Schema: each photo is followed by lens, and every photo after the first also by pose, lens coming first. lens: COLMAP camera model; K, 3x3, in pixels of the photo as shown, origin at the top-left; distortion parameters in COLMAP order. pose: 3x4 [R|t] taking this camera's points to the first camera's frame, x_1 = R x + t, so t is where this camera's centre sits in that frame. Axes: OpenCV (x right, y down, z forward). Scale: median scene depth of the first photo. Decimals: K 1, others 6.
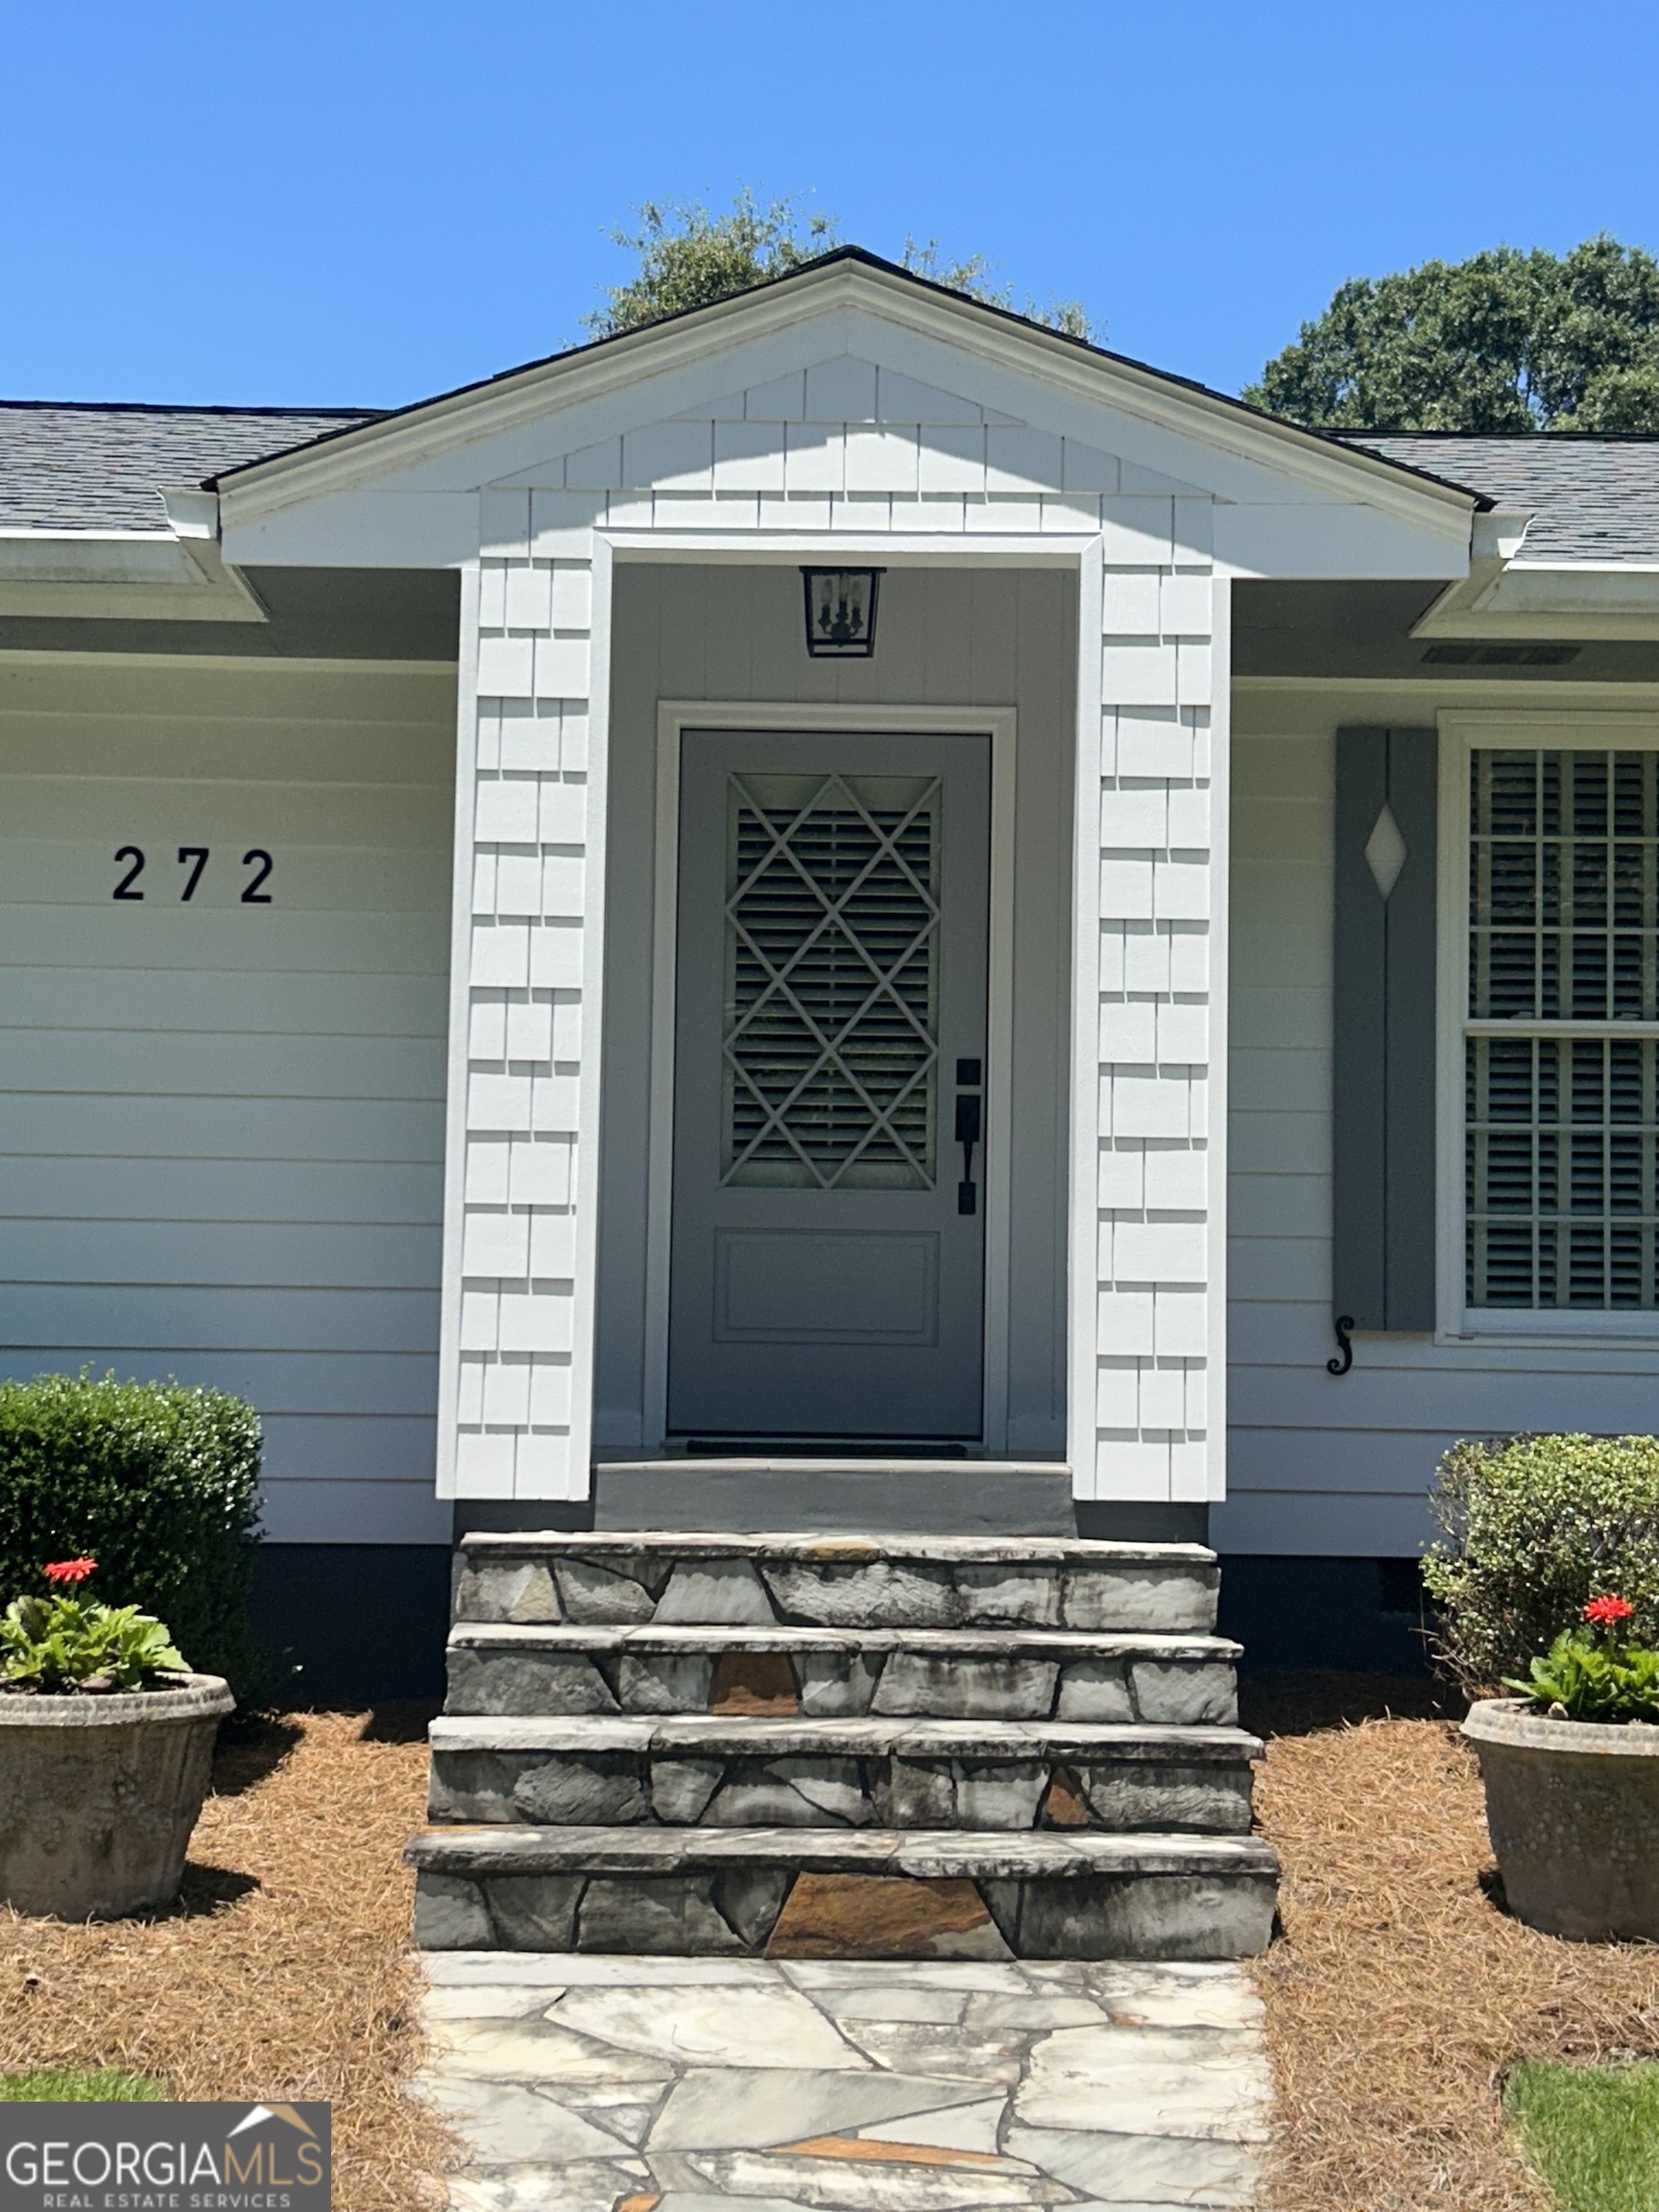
lens RADIAL K [[3388.9, 0, 856.8], [0, 3388.9, 1101.3], [0, 0, 1]] dist [0.157770, -0.508317]
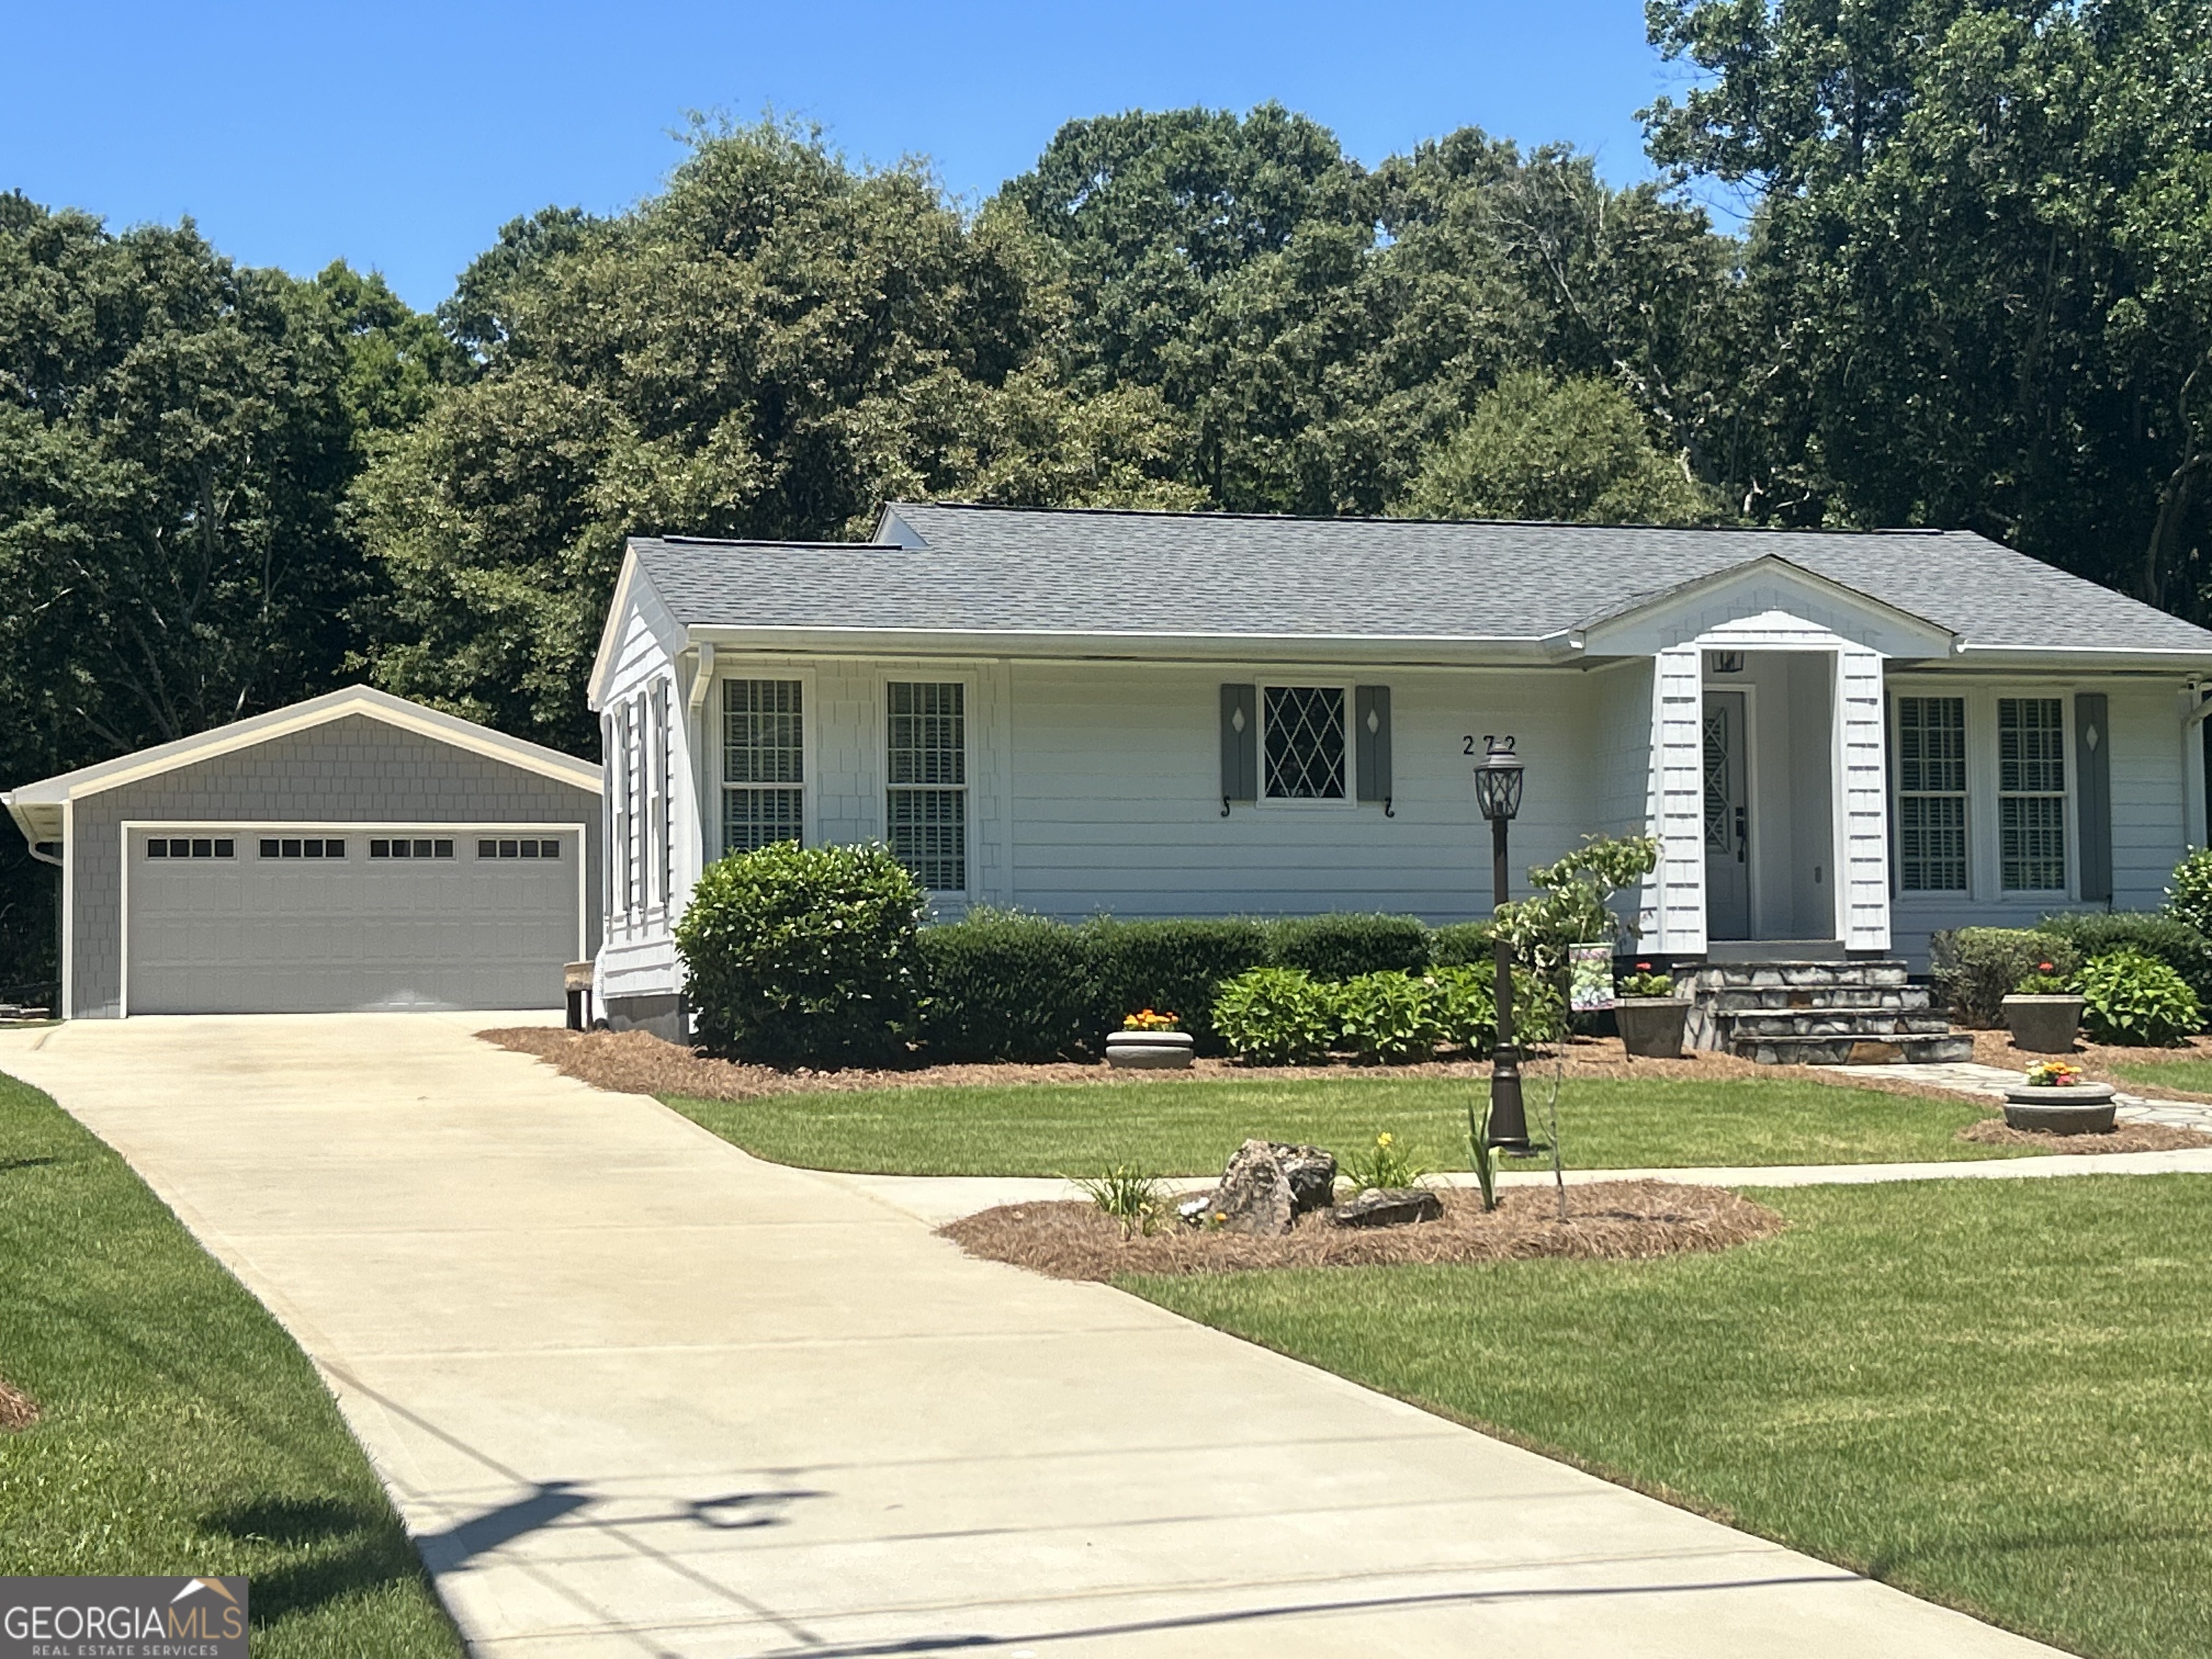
lens RADIAL K [[3388.9, 0, 1141.0], [0, 3388.9, 833.8], [0, 0, 1]] dist [0.157770, -0.508317]
pose [[0.964307, -0.014399, 0.264395, -1.393916], [0.007888, 0.999639, 0.025674, -0.077368], [-0.264669, -0.022672, 0.964073, -1.873245]]
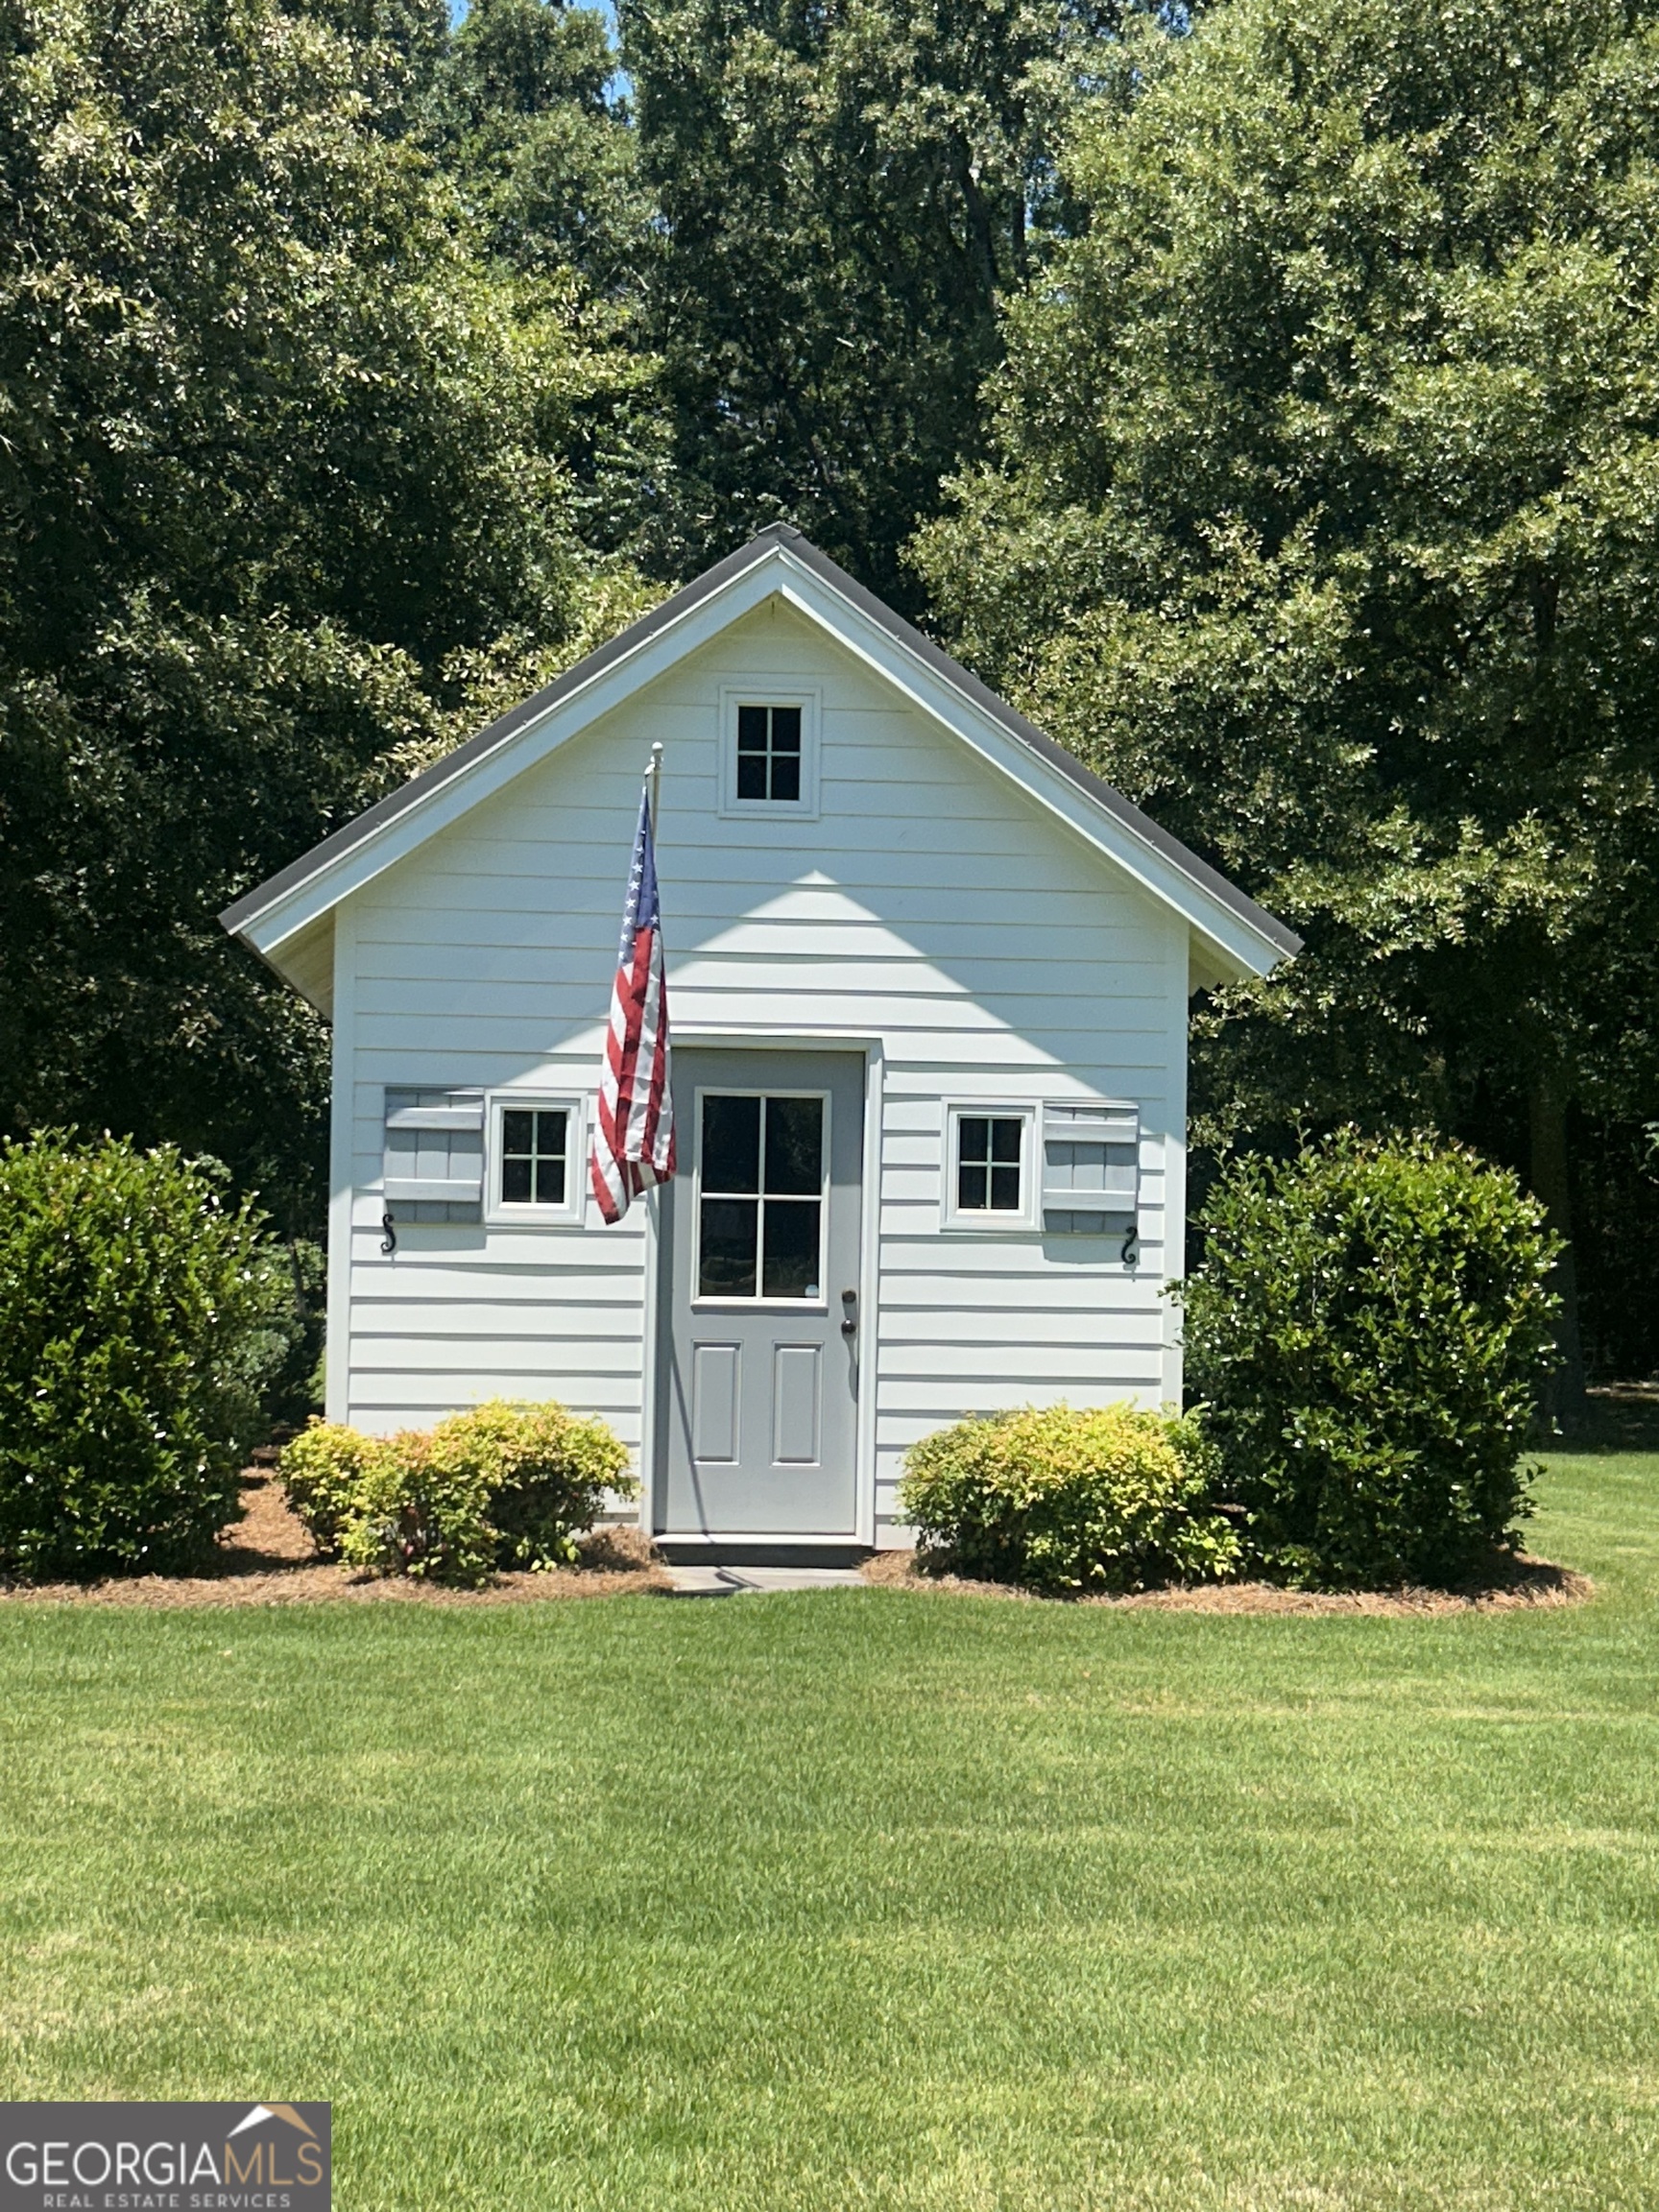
lens RADIAL K [[3391.2, 0, 829.5], [0, 3391.2, 1106.0], [0, 0, 1]] dist [0.315420, -1.456633]
pose [[0.996614, 0.004941, 0.082079, 0.856673], [-0.009875, 0.998161, 0.059816, 0.122363], [-0.081632, -0.060424, 0.994829, 2.447007]]
